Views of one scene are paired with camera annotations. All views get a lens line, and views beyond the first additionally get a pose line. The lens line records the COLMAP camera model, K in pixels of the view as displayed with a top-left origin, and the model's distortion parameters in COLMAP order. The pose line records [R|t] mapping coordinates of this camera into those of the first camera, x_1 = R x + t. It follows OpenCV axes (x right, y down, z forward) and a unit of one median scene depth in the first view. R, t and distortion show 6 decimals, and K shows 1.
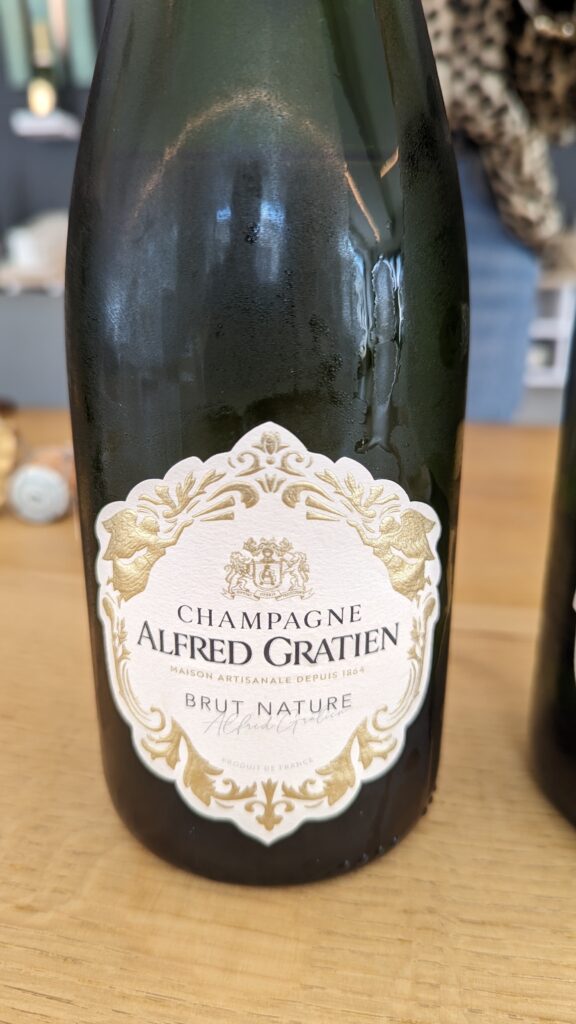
lens RADIAL K [[724.6, 0, 288.0], [0, 724.6, 512.0], [0, 0, 1]] dist [-0.116126, 0.000636]
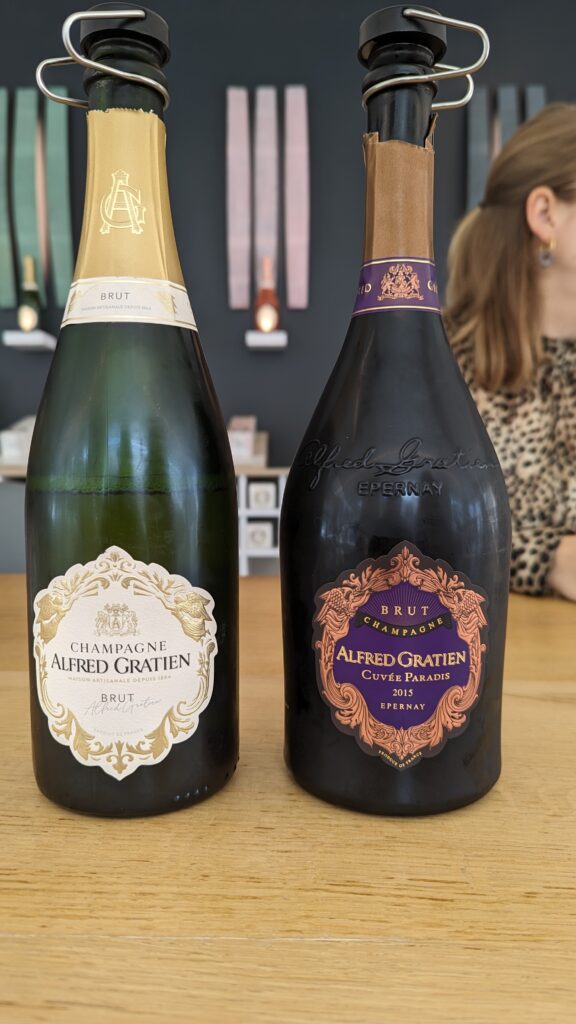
lens RADIAL K [[724.6, 0, 288.0], [0, 724.6, 512.0], [0, 0, 1]] dist [-0.116126, 0.000636]
pose [[0.999603, -0.015376, 0.023593, 0.373142], [0.020079, 0.976566, -0.214279, 0.202795], [-0.019746, 0.214667, 0.976488, -0.916320]]
